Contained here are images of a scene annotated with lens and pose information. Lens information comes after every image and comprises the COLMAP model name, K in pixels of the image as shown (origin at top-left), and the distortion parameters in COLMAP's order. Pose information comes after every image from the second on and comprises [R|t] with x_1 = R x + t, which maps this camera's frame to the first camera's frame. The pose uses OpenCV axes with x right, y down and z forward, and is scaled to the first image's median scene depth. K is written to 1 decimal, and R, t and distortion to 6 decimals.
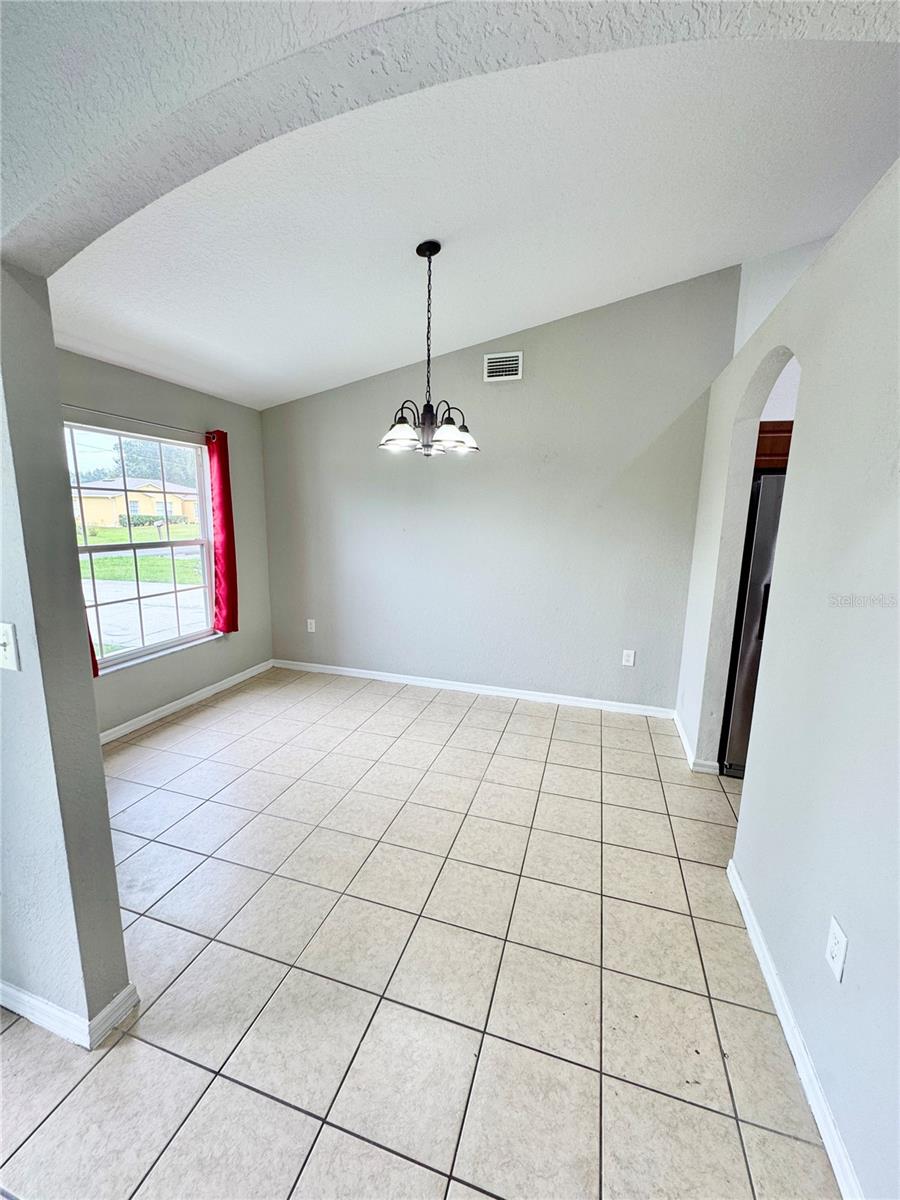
lens RADIAL K [[476.2, 0, 451.3], [0, 476.2, 597.9], [0, 0, 1]] dist [-0.004022, 0.000427]
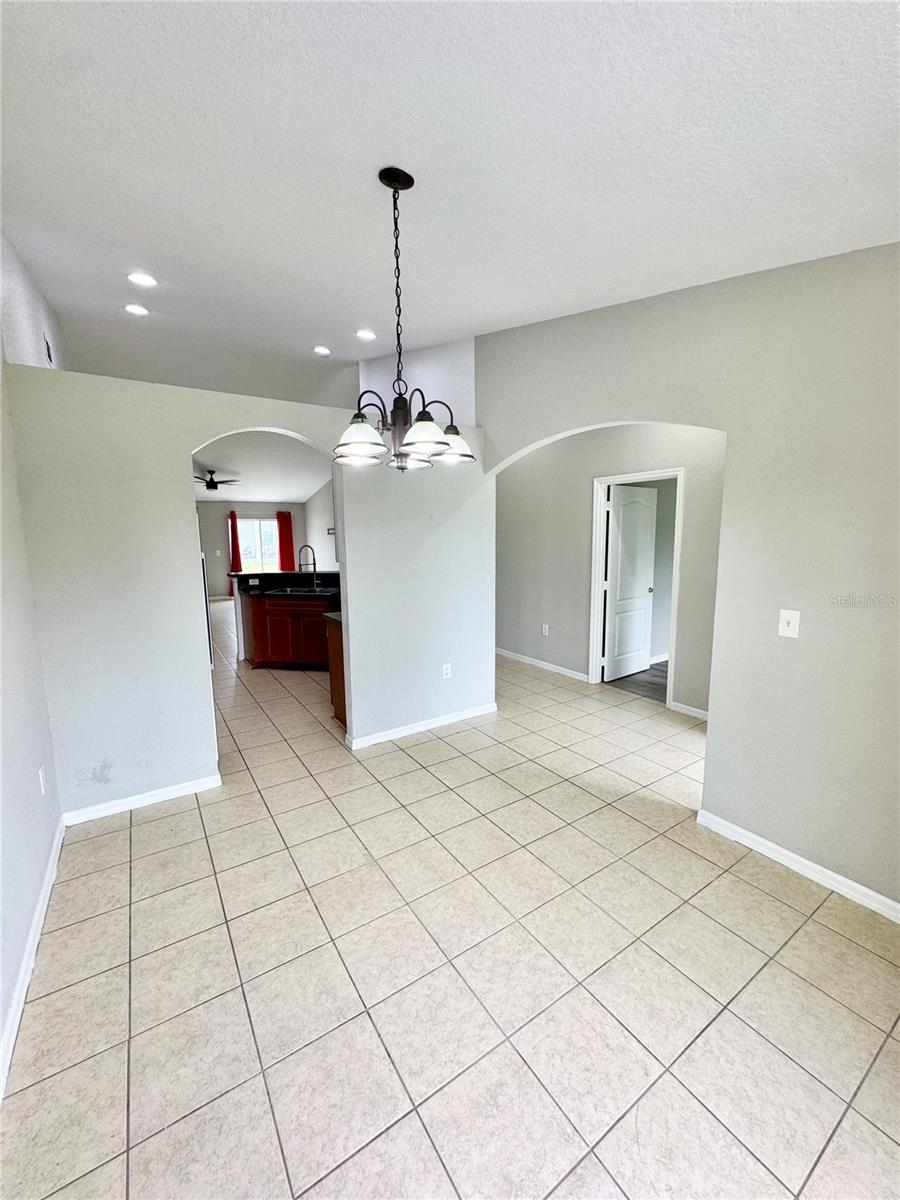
lens RADIAL K [[476.2, 0, 451.3], [0, 476.2, 597.9], [0, 0, 1]] dist [-0.004022, 0.000427]
pose [[-0.774037, -0.096528, 0.625738, -0.508603], [0.106206, 0.954511, 0.278621, -0.271273], [-0.624169, 0.282120, -0.728575, 1.359838]]
